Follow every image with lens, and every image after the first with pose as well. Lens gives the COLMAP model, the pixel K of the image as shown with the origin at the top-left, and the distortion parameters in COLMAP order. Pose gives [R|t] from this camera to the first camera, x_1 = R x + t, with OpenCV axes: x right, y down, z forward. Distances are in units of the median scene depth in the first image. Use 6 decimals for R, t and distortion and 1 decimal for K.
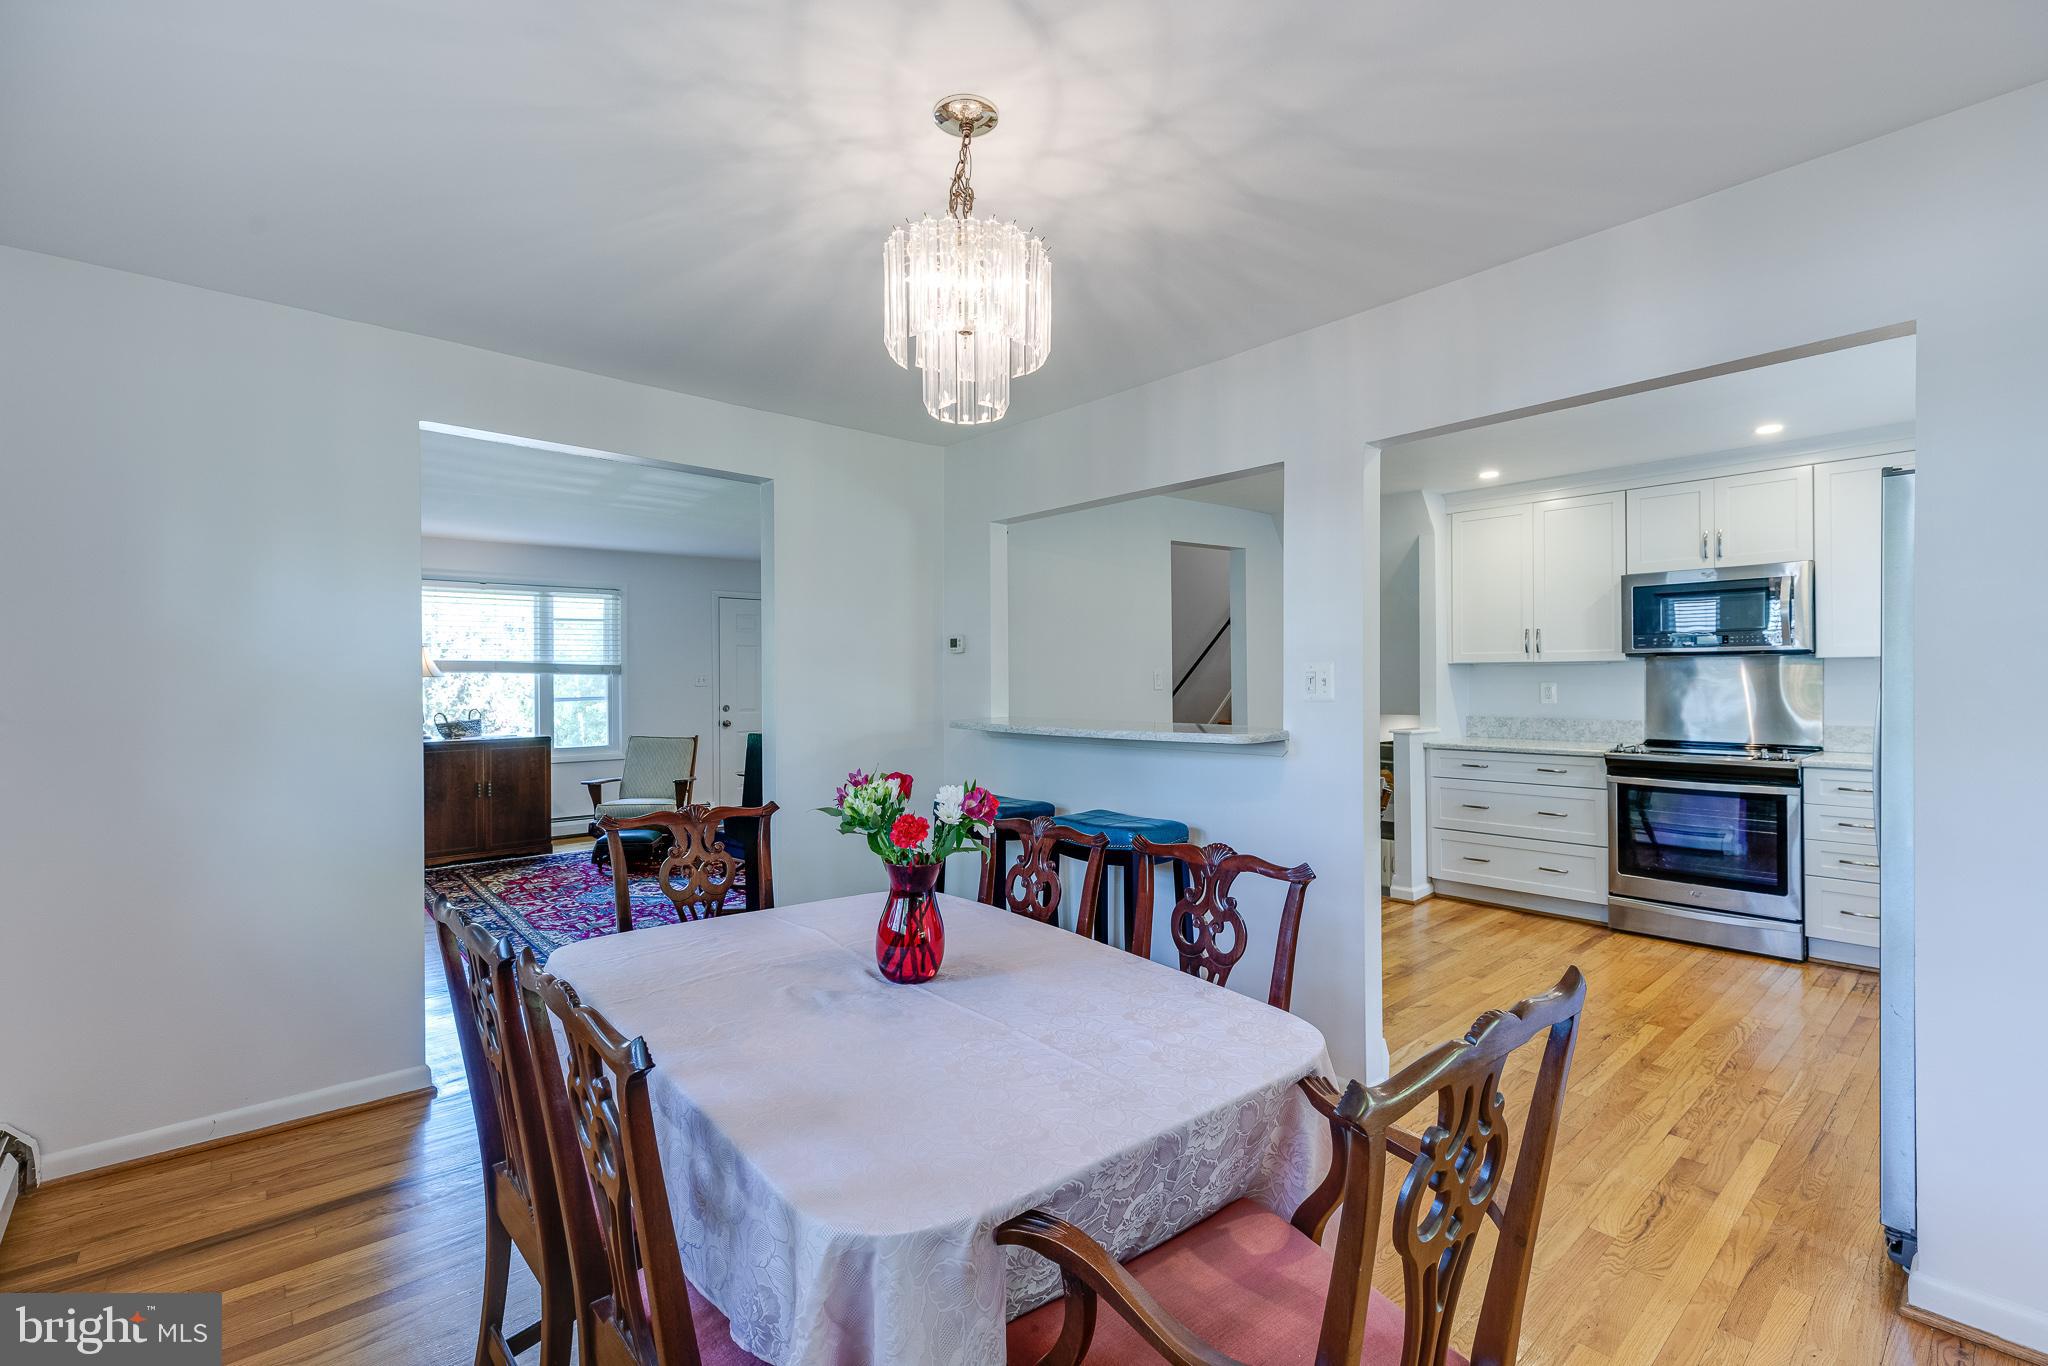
lens RADIAL K [[916.8, 0, 1034.0], [0, 916.8, 684.4], [0, 0, 1]] dist [0.006133, 0.002408]
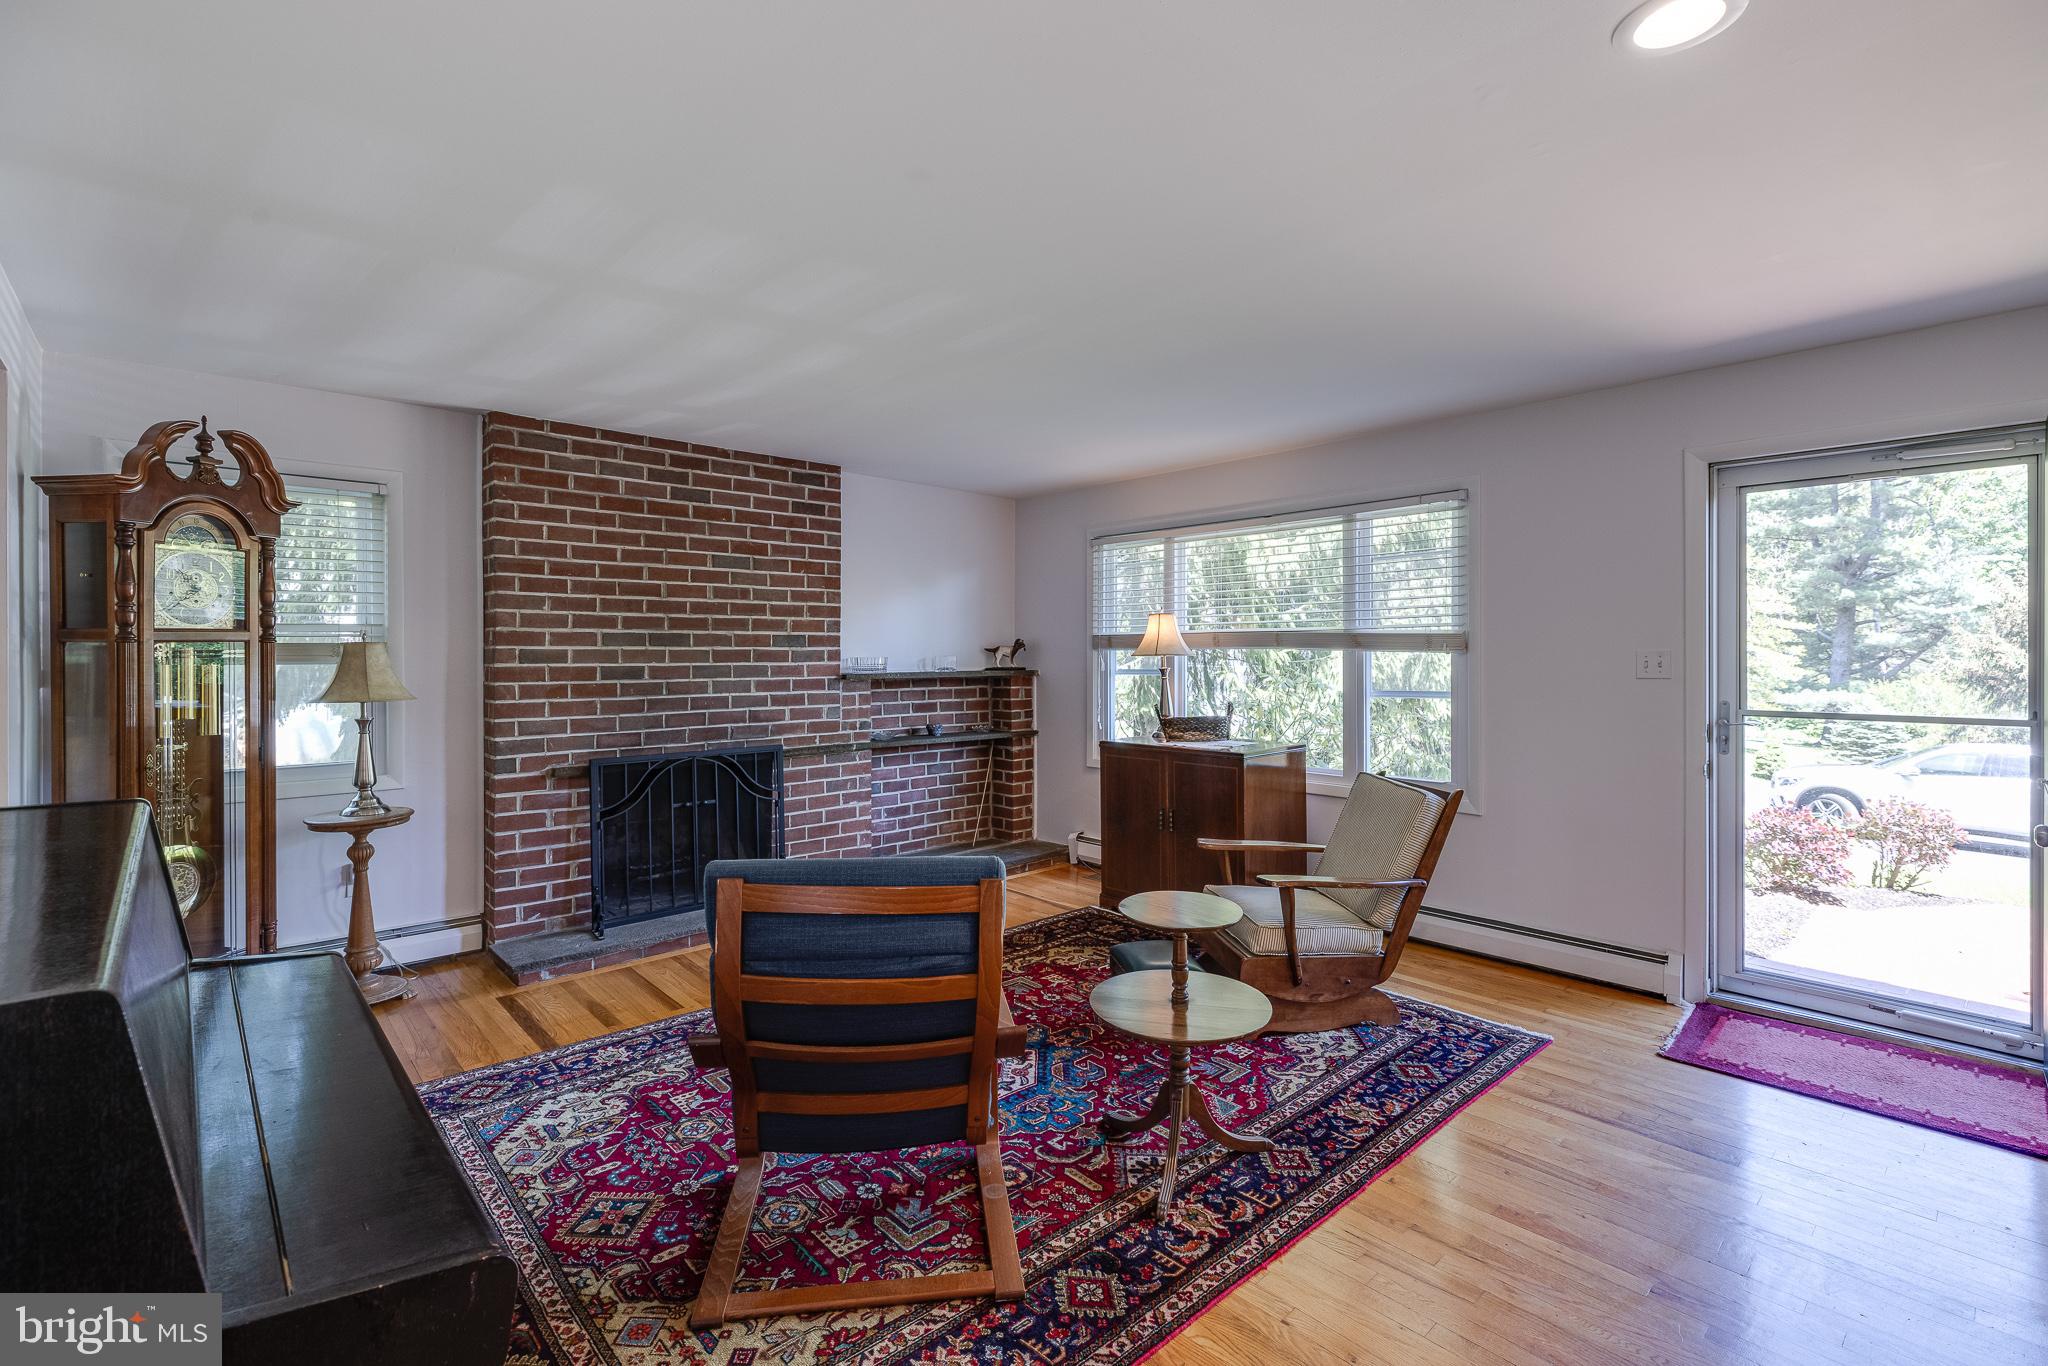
lens RADIAL K [[916.8, 0, 1054.8], [0, 916.8, 659.0], [0, 0, 1]] dist [0.006133, 0.002408]
pose [[0.030363, 0.012235, -0.999464, 0.082760], [-0.005881, 0.999910, 0.012062, -0.020465], [0.999522, 0.005511, 0.030433, 1.267125]]
